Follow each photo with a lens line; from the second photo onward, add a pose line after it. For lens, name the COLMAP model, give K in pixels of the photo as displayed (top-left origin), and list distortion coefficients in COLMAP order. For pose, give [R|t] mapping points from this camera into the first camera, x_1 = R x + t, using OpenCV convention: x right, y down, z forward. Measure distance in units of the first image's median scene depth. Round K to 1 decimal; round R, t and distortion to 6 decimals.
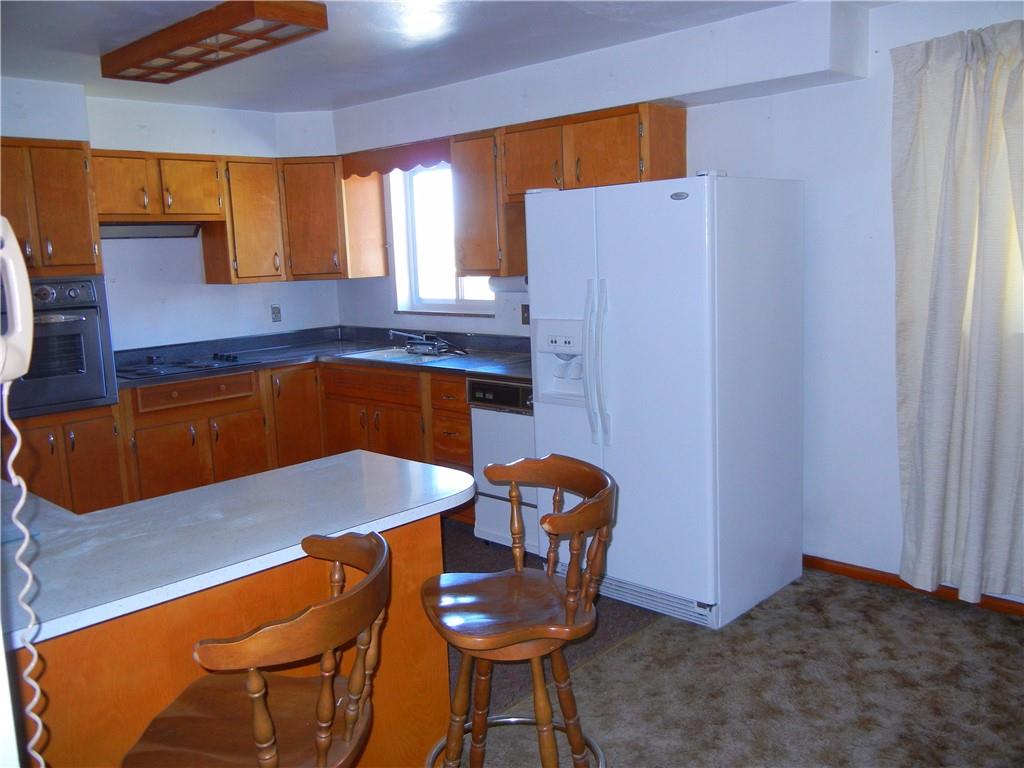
lens RADIAL K [[887.3, 0, 513.3], [0, 887.3, 384.5], [0, 0, 1]] dist [-0.001202, -0.001120]
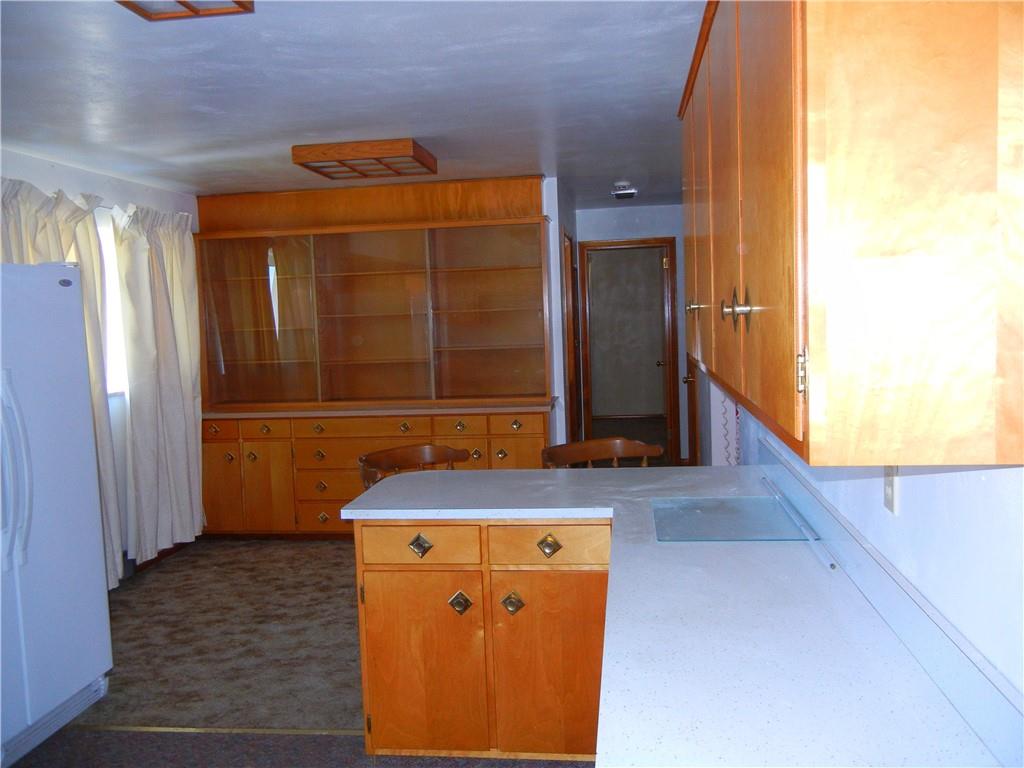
lens RADIAL K [[887.3, 0, 513.0], [0, 887.3, 385.8], [0, 0, 1]] dist [-0.001202, -0.001120]
pose [[-0.593184, -0.008343, 0.805024, -1.040121], [0.185537, 0.971612, 0.146783, -0.164398], [-0.783396, 0.236431, -0.574797, 1.323468]]
